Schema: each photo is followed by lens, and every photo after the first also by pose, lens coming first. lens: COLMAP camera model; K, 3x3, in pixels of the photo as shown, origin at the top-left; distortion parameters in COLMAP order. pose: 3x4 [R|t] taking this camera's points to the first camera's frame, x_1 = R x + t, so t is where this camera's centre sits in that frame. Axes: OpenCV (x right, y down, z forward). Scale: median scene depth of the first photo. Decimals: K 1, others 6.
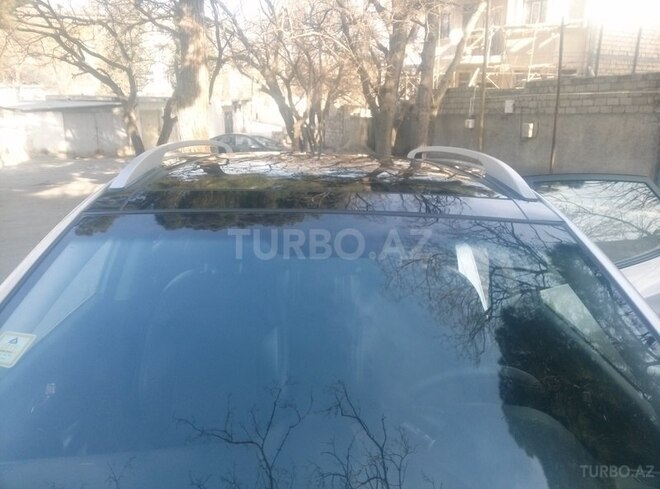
lens RADIAL K [[541.9, 0, 330.0], [0, 541.9, 244.5], [0, 0, 1]] dist [0.056387, -0.126473]
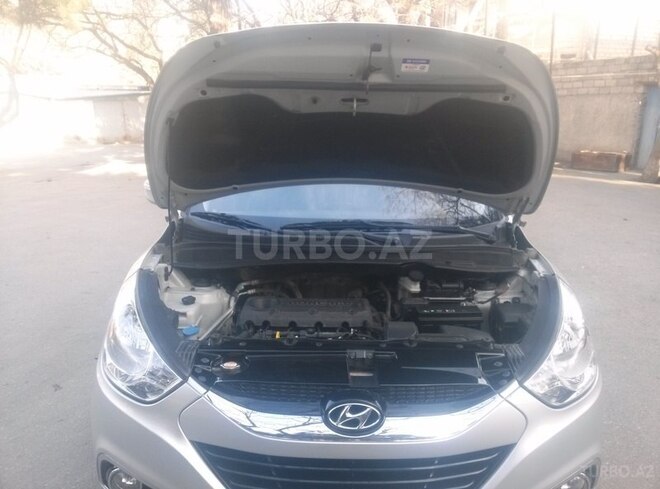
lens RADIAL K [[544.0, 0, 330.0], [0, 544.0, 244.5], [0, 0, 1]] dist [-0.015204, -0.007967]
pose [[0.999638, -0.005353, -0.026369, 0.000903], [0.005975, 0.999704, 0.023566, 0.024763], [0.026235, -0.023716, 0.999374, -0.083693]]
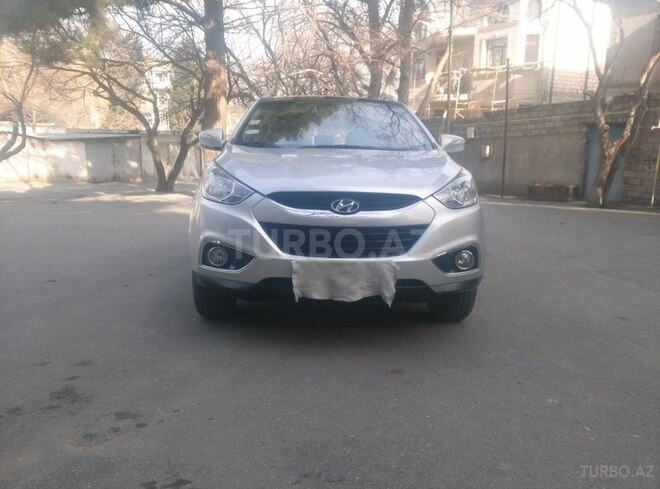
lens RADIAL K [[541.9, 0, 330.0], [0, 541.9, 244.5], [0, 0, 1]] dist [0.056387, -0.126473]
pose [[0.999760, -0.006719, 0.020850, -0.008360], [0.008265, 0.997152, -0.074960, 0.071788], [-0.020287, 0.075114, 0.996969, -0.155358]]
